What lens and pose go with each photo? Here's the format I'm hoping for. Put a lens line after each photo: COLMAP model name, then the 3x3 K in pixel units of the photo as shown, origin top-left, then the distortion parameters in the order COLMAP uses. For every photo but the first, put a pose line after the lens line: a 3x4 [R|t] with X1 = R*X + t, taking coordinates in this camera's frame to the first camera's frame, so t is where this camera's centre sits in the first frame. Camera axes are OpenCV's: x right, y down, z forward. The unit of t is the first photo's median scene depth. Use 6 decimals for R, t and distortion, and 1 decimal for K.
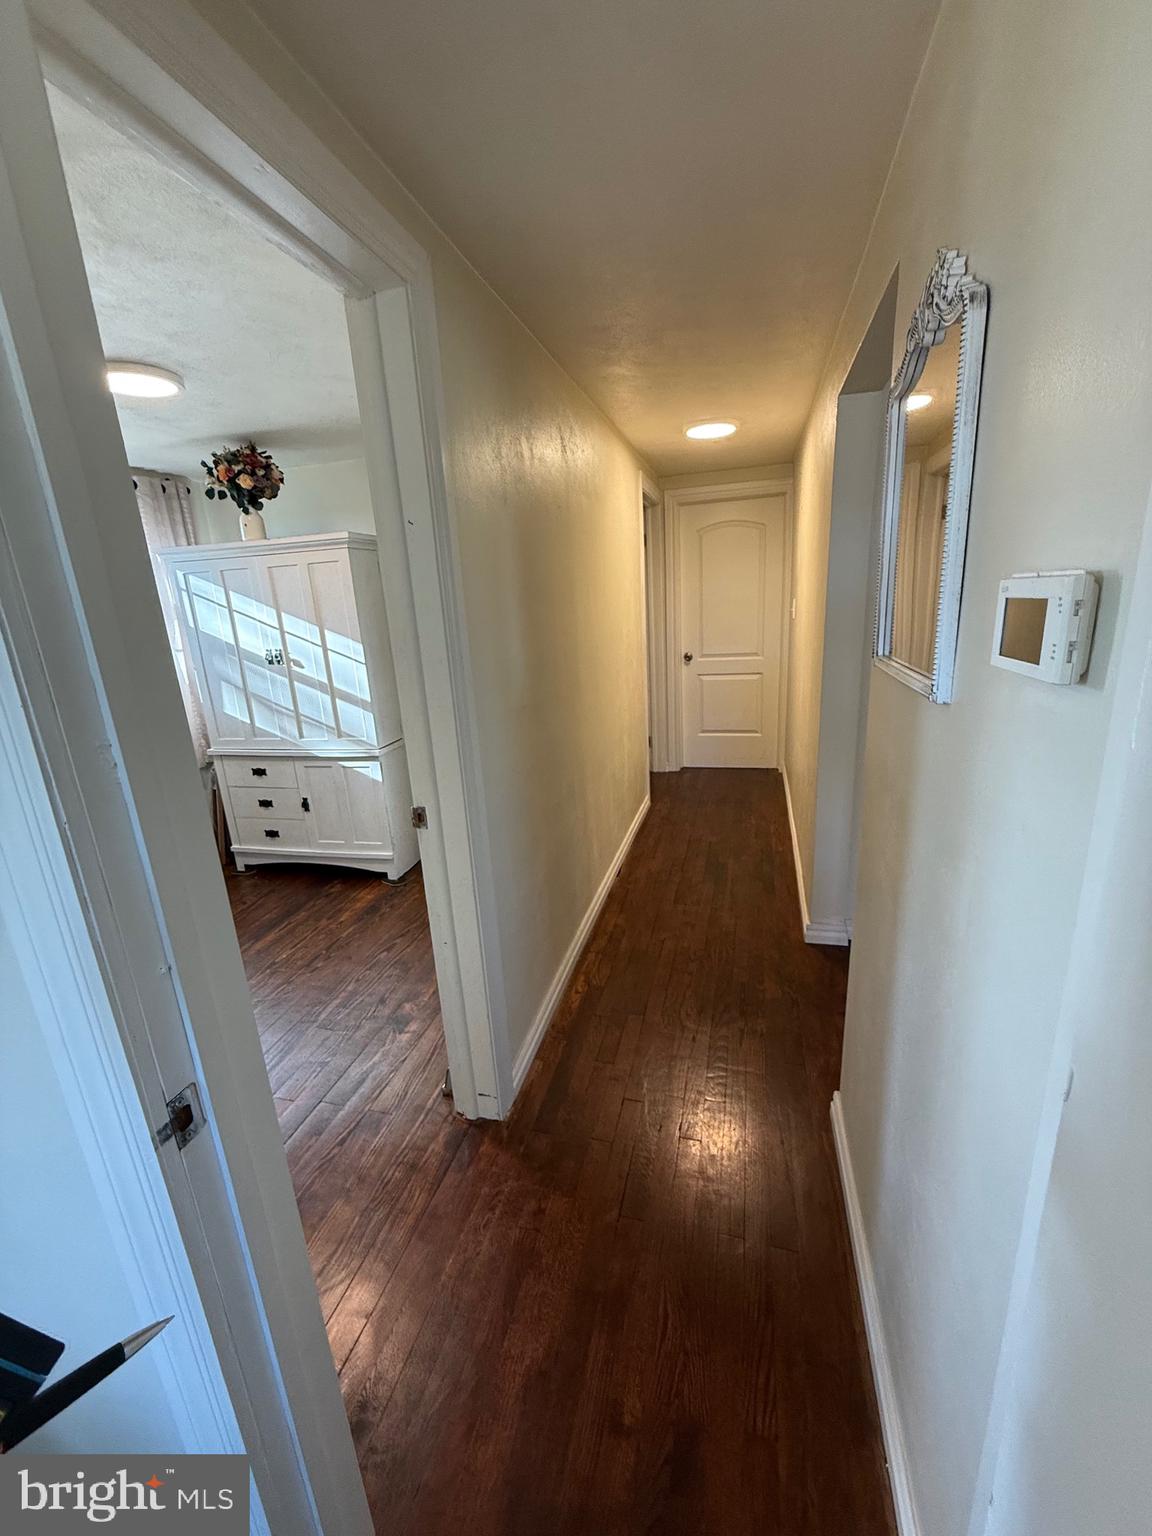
lens RADIAL K [[611.0, 0, 575.7], [0, 611.0, 765.4], [0, 0, 1]] dist [-0.001153, 0.000485]
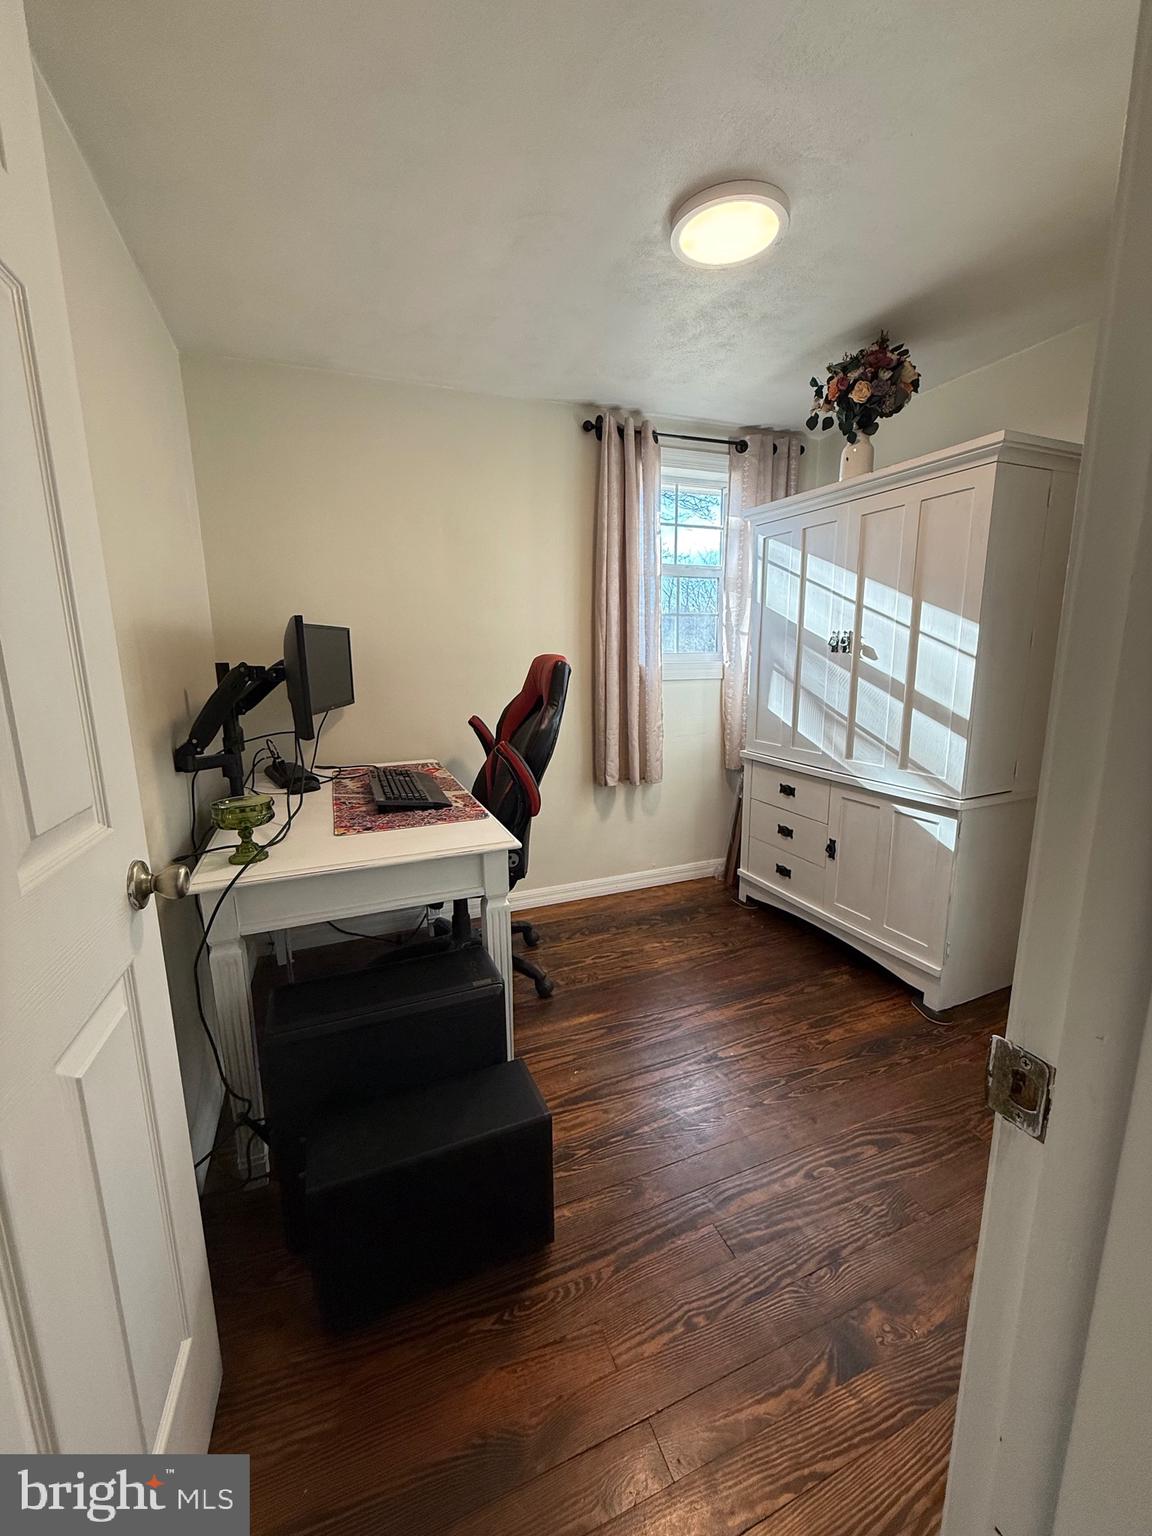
lens RADIAL K [[611.0, 0, 578.2], [0, 611.0, 766.0], [0, 0, 1]] dist [-0.001153, 0.000485]
pose [[0.606948, 0.200329, -0.769079, -0.096210], [-0.229881, 0.970596, 0.071401, -0.014399], [0.760769, 0.133459, 0.635153, 0.325482]]
